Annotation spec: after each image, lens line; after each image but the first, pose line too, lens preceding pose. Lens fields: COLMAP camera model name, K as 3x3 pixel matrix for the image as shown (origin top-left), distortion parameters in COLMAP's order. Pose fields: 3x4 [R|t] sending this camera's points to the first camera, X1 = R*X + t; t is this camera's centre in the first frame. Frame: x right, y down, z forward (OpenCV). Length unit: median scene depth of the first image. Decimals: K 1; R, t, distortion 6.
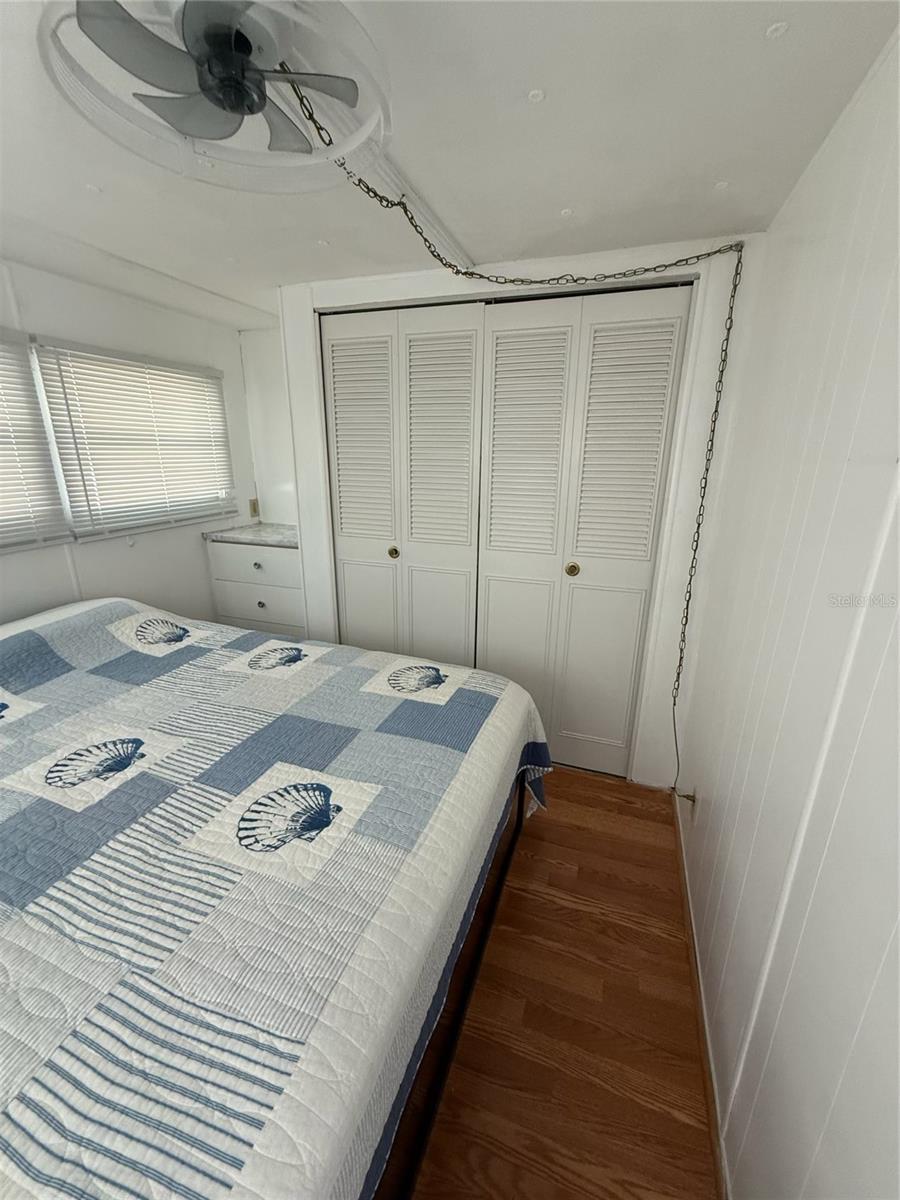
lens RADIAL K [[488.3, 0, 449.6], [0, 488.3, 598.9], [0, 0, 1]] dist [-0.006256, 0.000980]
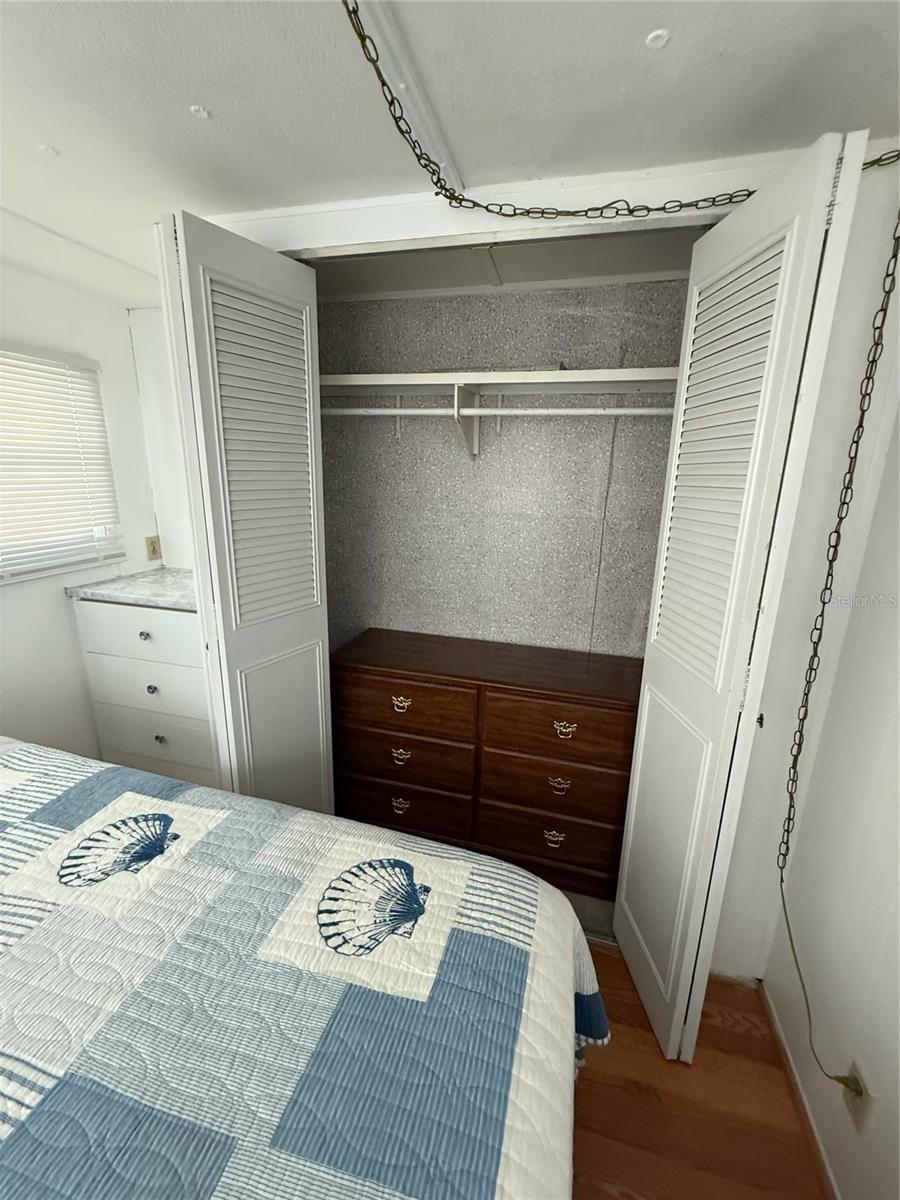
lens RADIAL K [[488.3, 0, 452.7], [0, 488.3, 597.4], [0, 0, 1]] dist [-0.006256, 0.000980]
pose [[0.996349, -0.007425, 0.085047, -0.019321], [0.010780, 0.999179, -0.039063, -0.134083], [-0.084687, 0.039837, 0.995611, 0.391023]]
